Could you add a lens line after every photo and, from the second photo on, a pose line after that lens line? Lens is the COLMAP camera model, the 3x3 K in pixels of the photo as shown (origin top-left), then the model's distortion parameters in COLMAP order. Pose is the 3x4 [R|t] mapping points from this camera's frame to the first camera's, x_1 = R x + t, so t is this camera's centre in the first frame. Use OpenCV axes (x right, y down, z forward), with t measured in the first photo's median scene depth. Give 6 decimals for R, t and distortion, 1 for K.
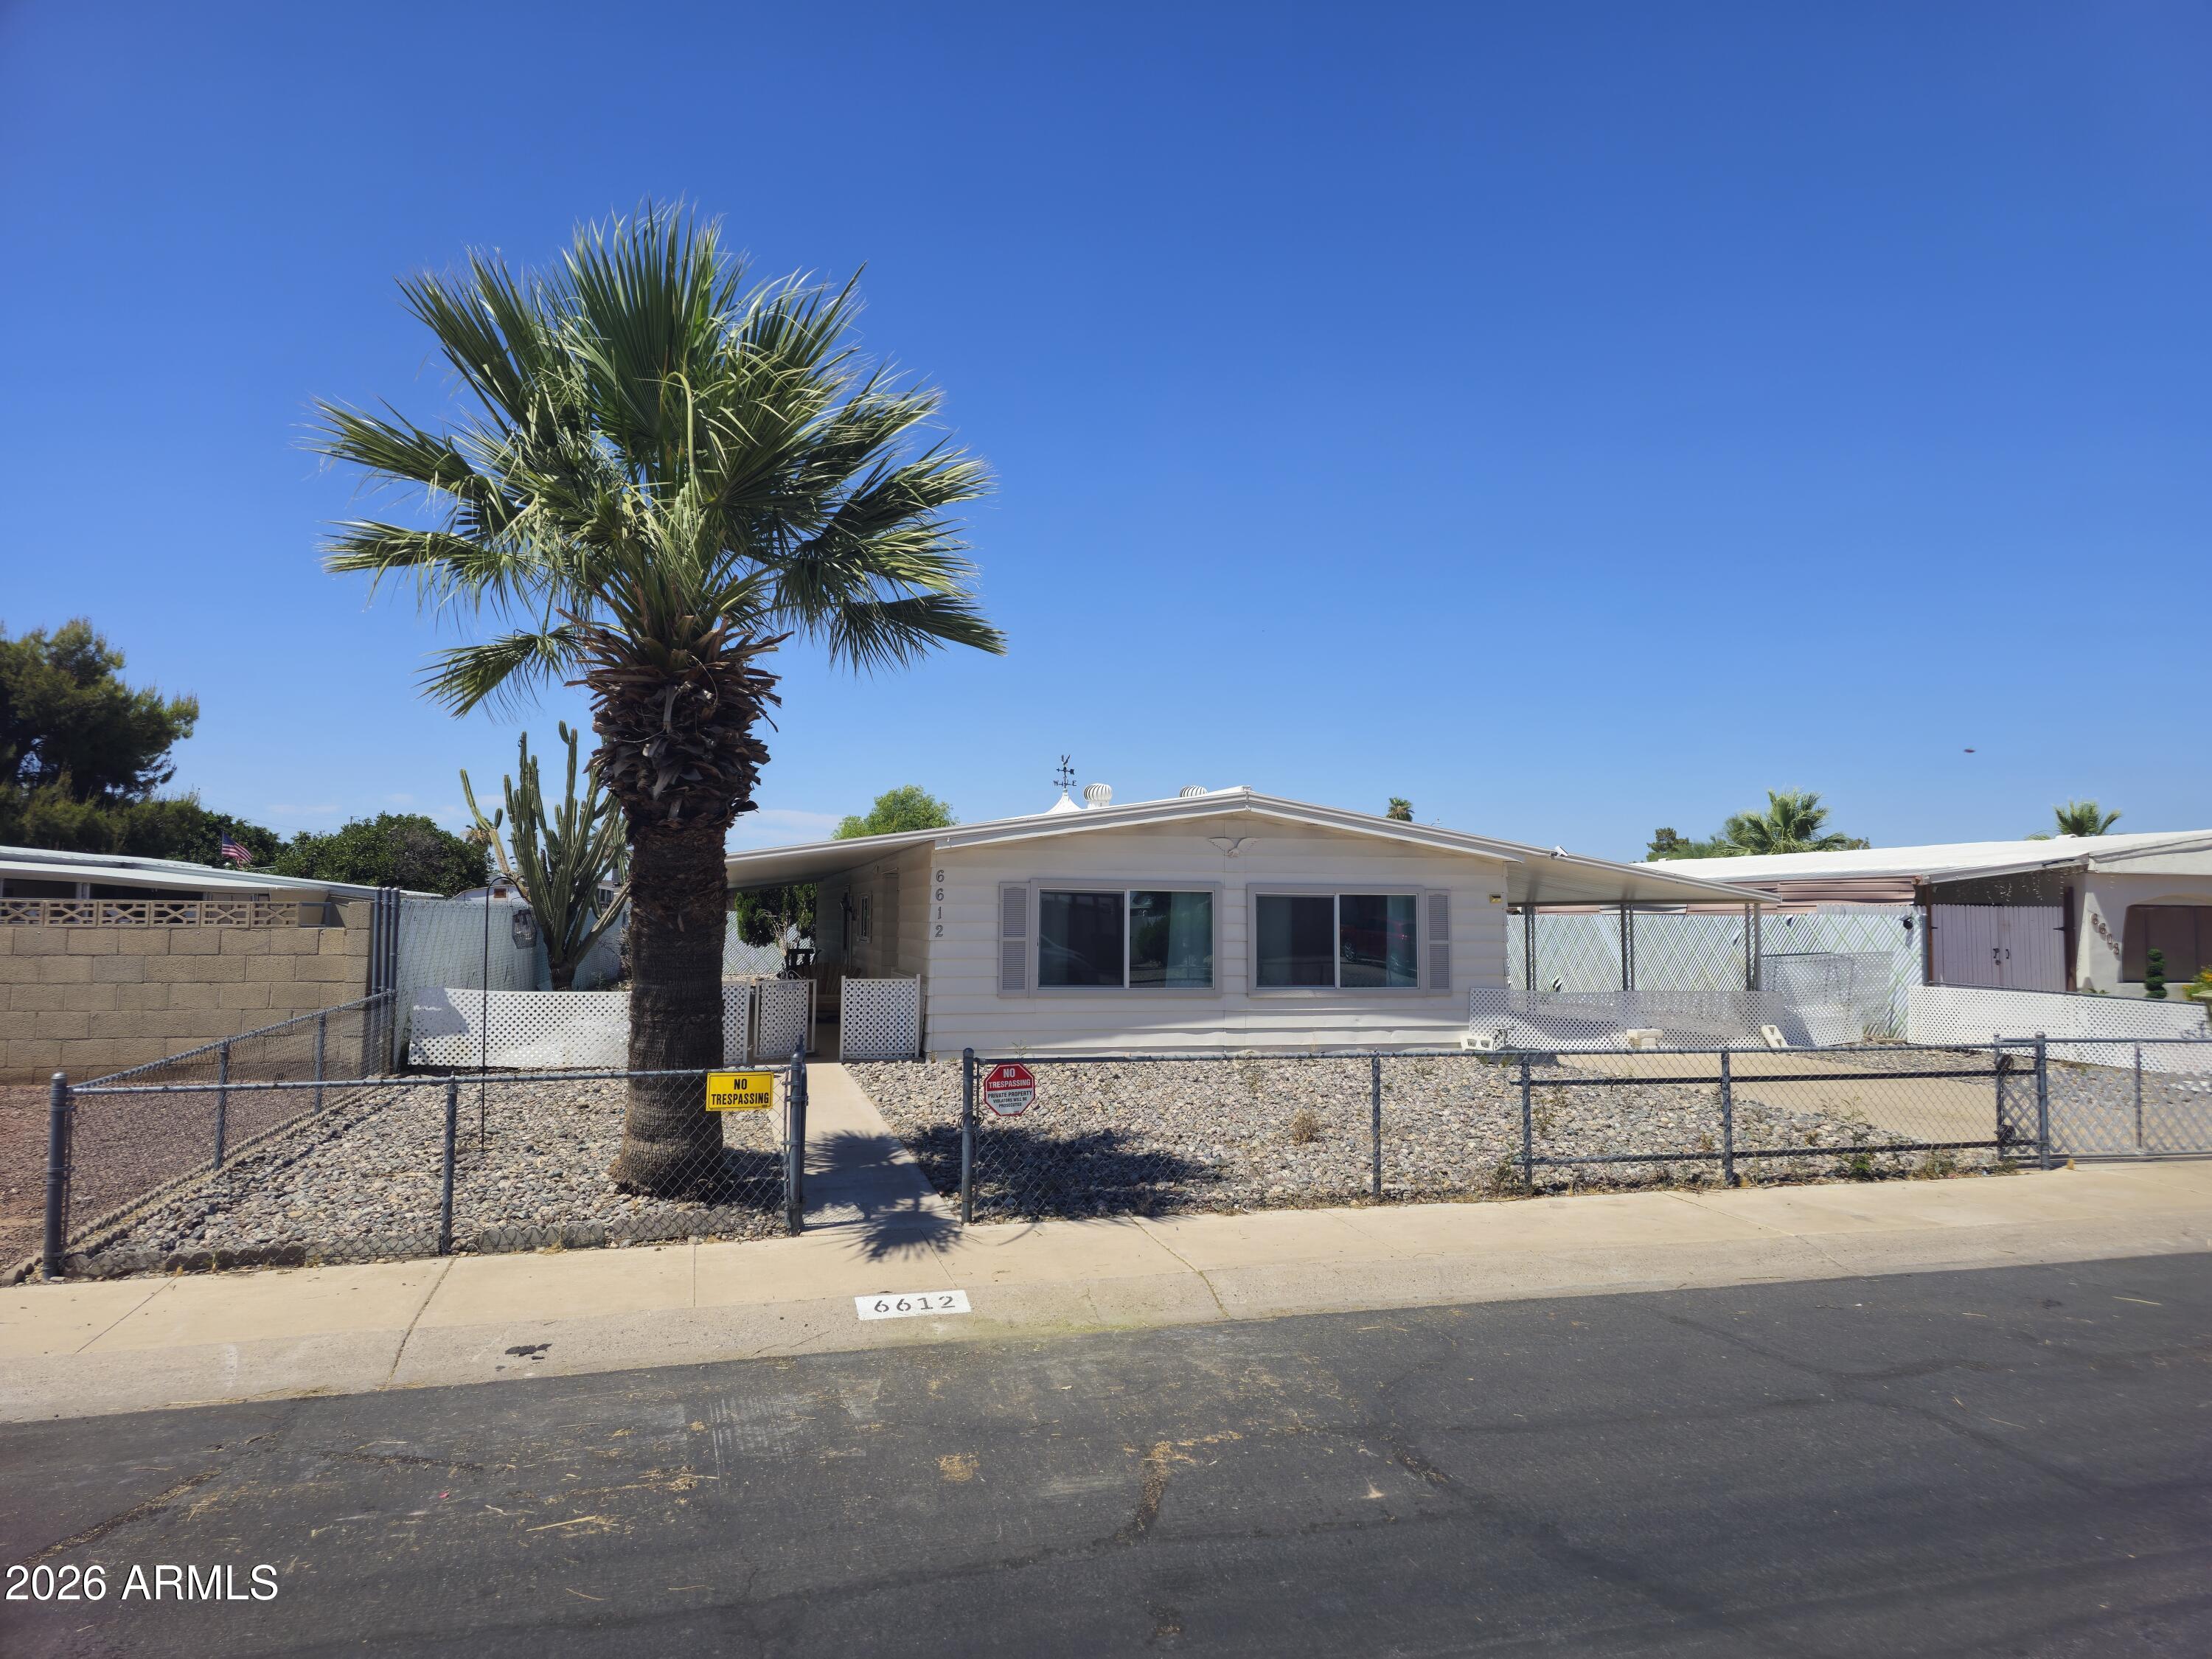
lens RADIAL K [[1450.5, 0, 1106.0], [0, 1450.5, 829.5], [0, 0, 1]] dist [0.000390, -0.000209]
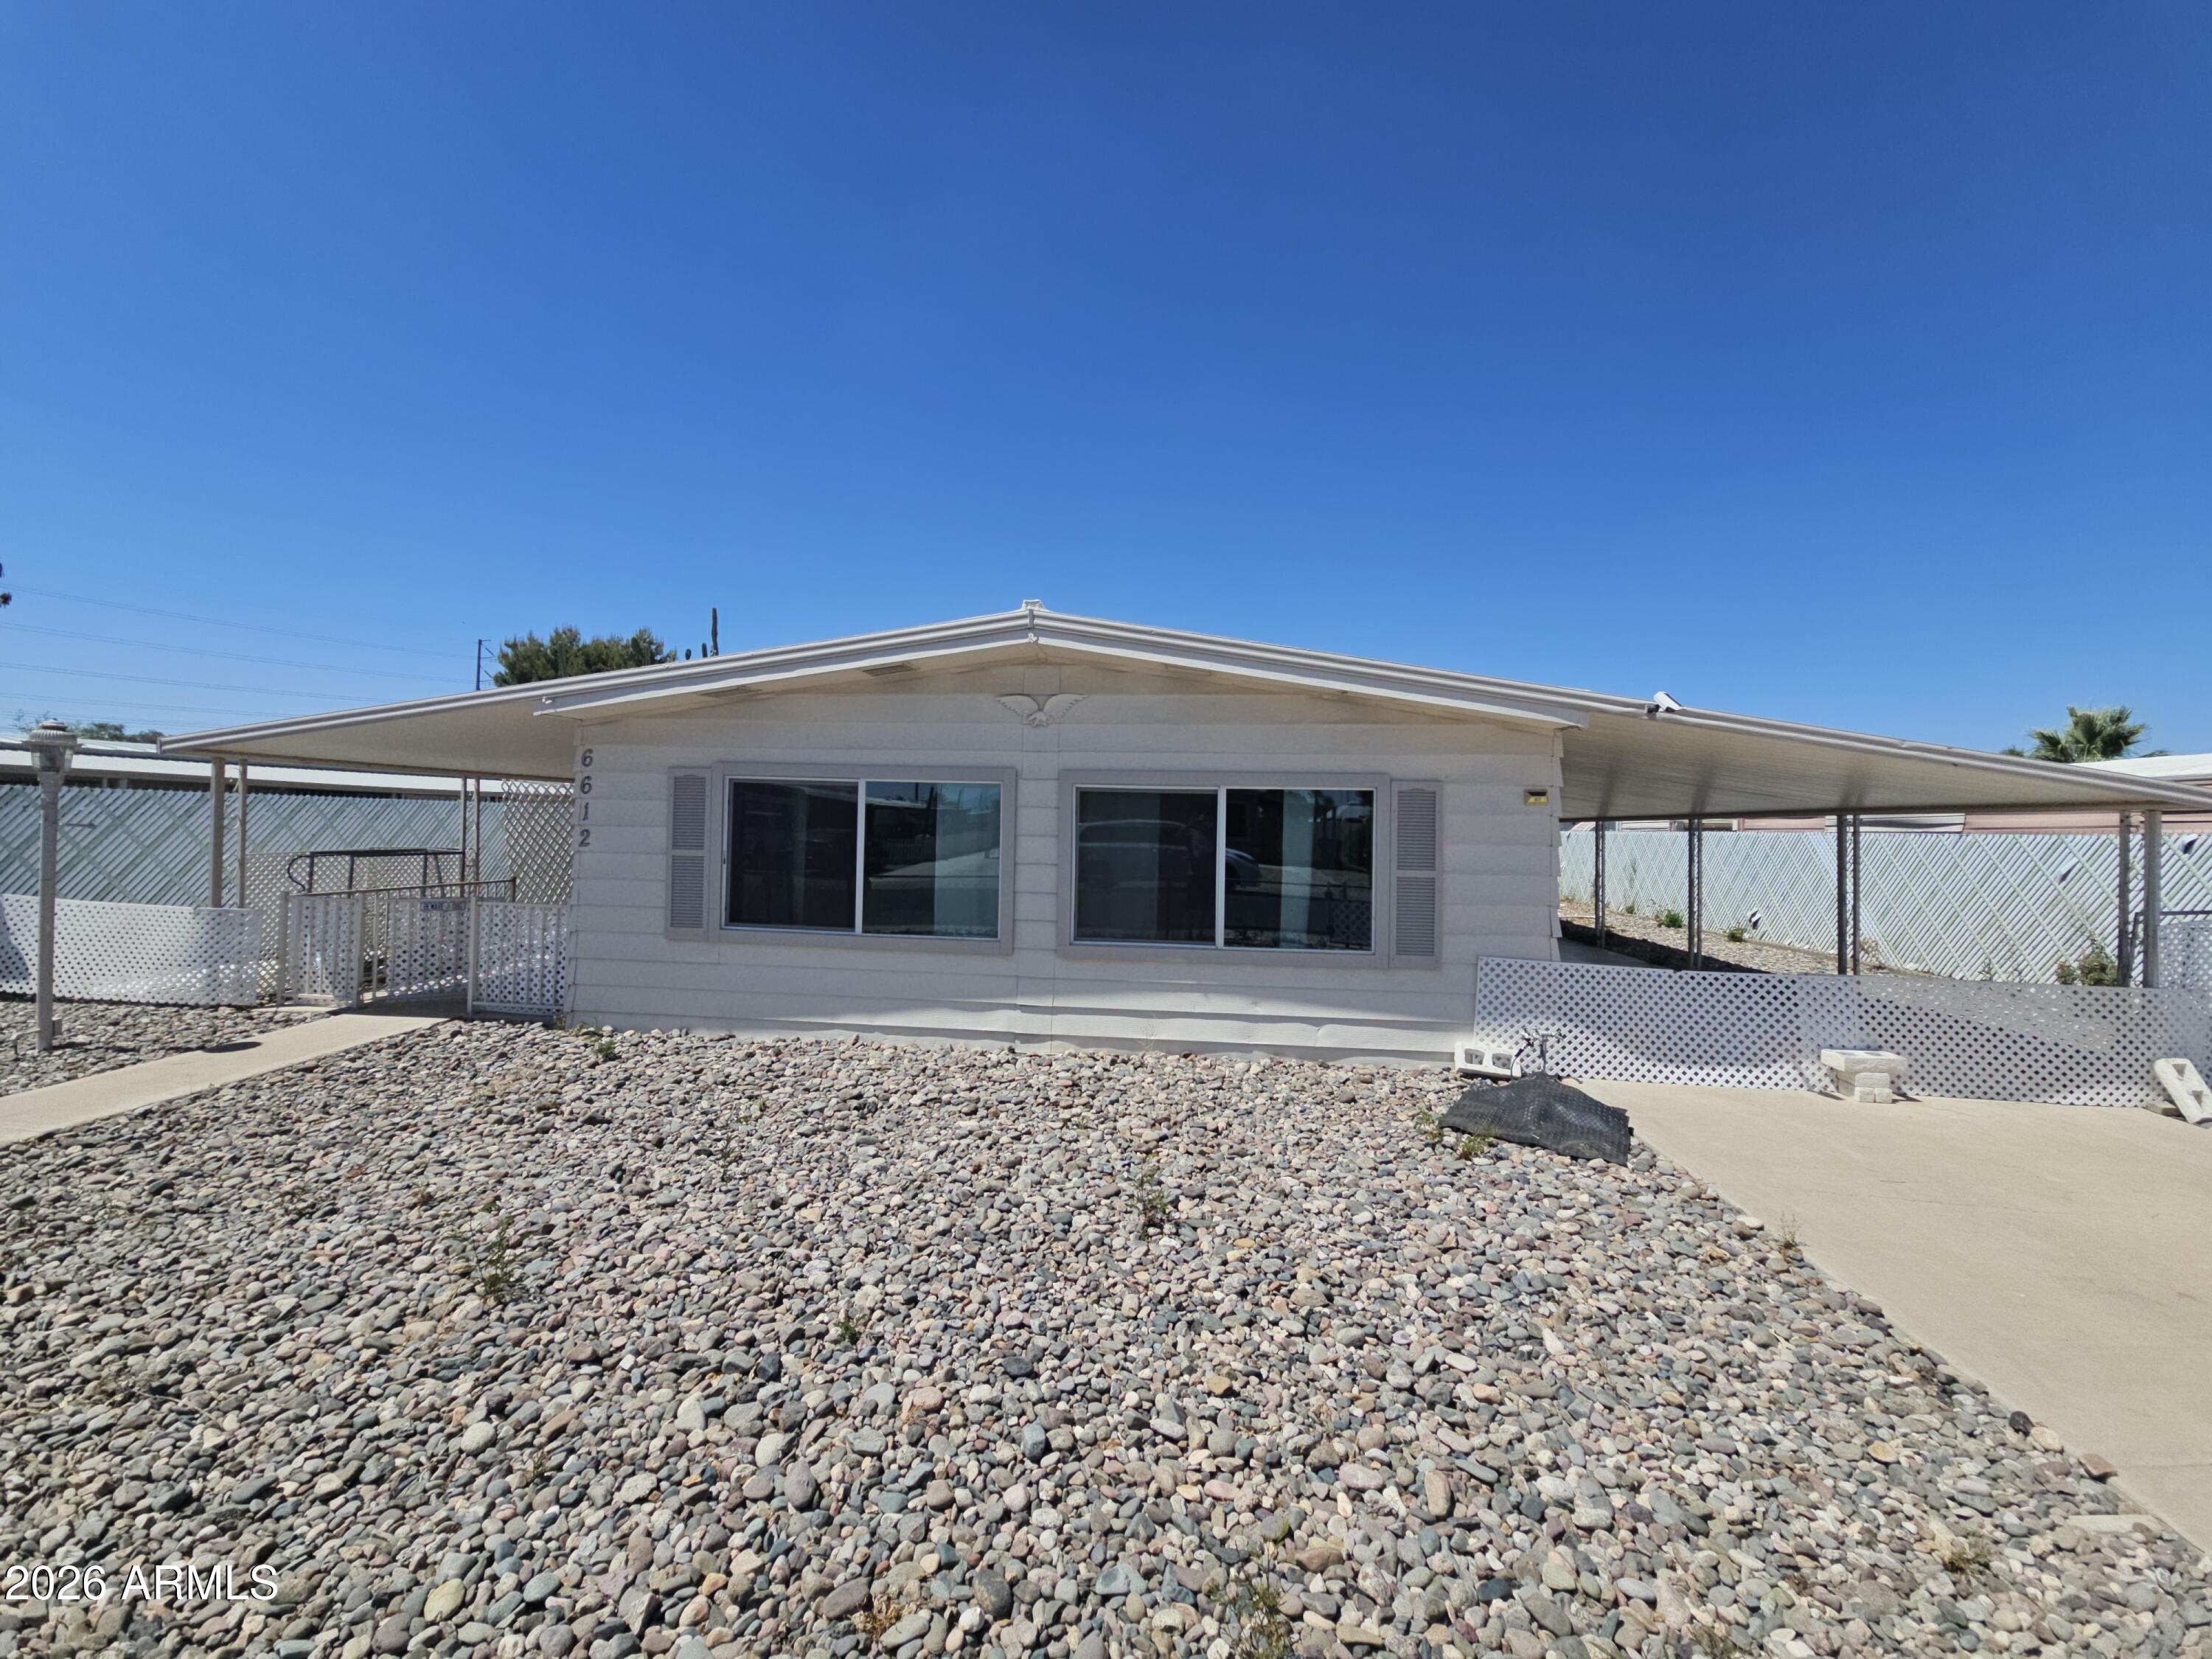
lens RADIAL K [[898.9, 0, 1106.0], [0, 898.9, 829.5], [0, 0, 1]] dist [-0.014125, -0.000224]
pose [[0.927706, 0.015800, -0.372977, 0.251004], [0.009061, 0.997857, 0.064808, 0.037536], [0.373201, -0.063503, 0.925575, 0.644358]]
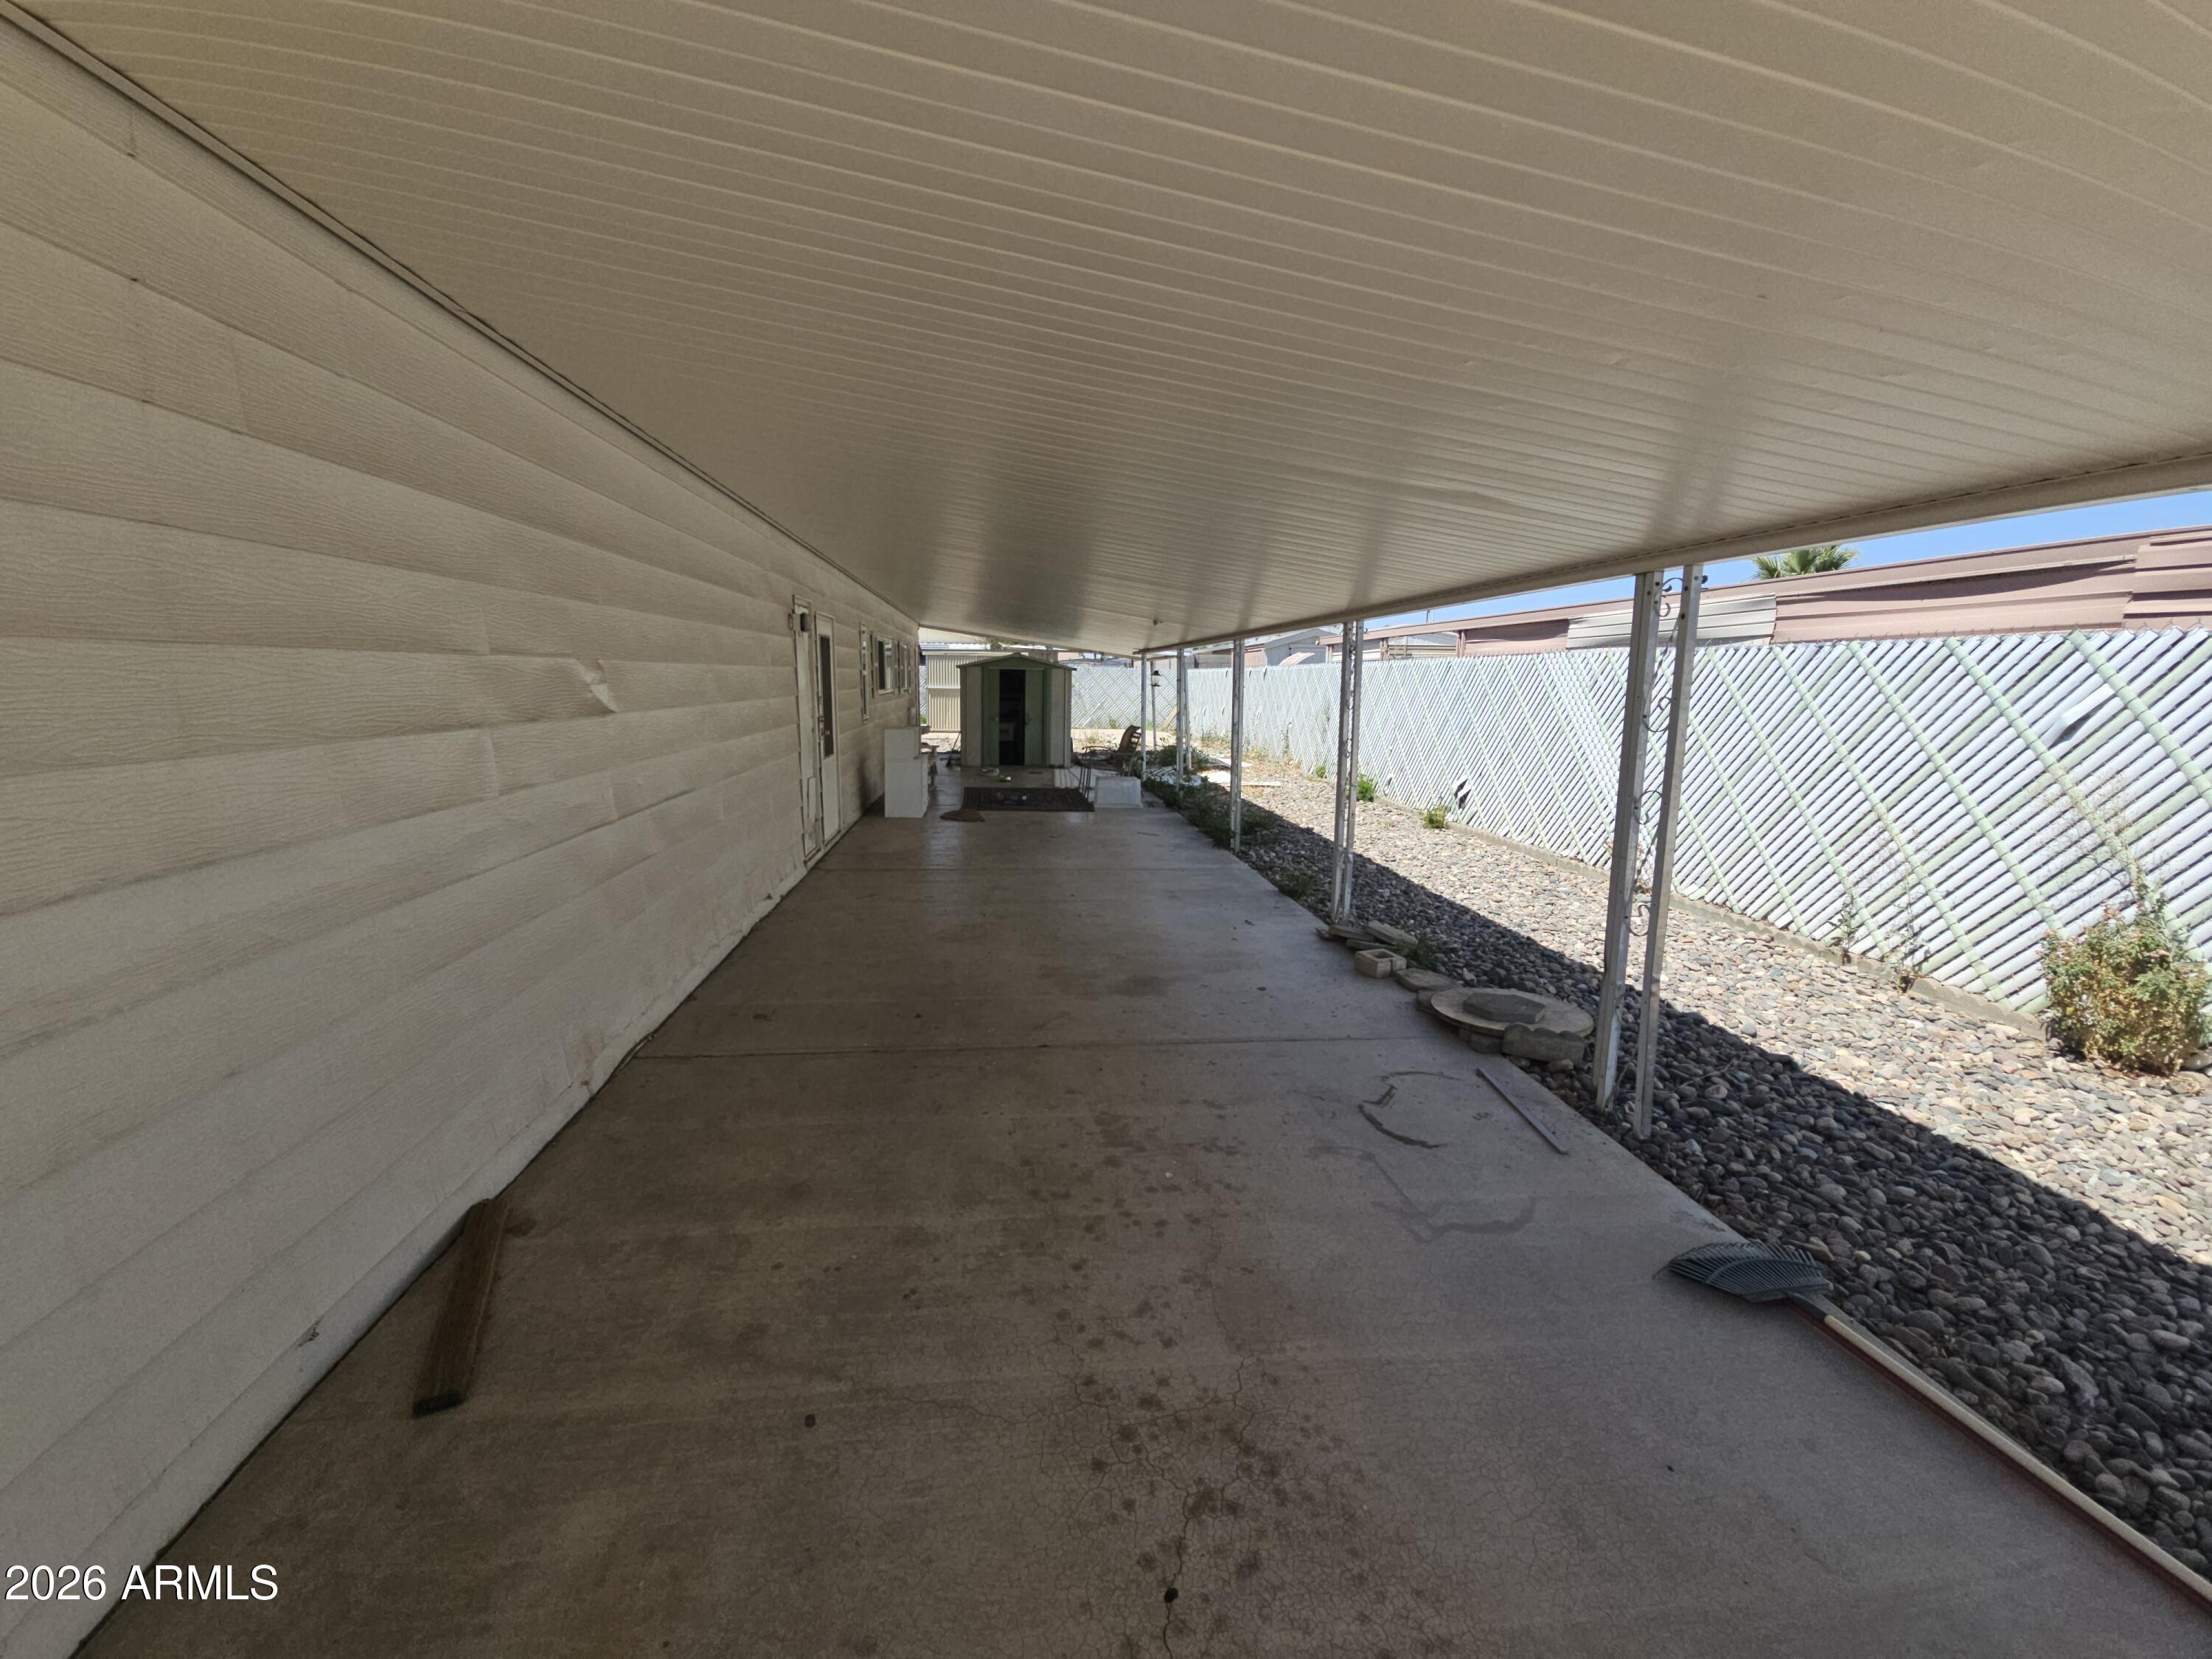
lens RADIAL K [[898.9, 0, 1106.0], [0, 898.9, 829.5], [0, 0, 1]] dist [-0.014125, -0.000224]
pose [[0.988205, 0.024424, -0.151175, 0.362808], [0.010778, 0.973659, 0.227756, 0.071327], [0.152755, -0.226699, 0.961911, 1.037382]]
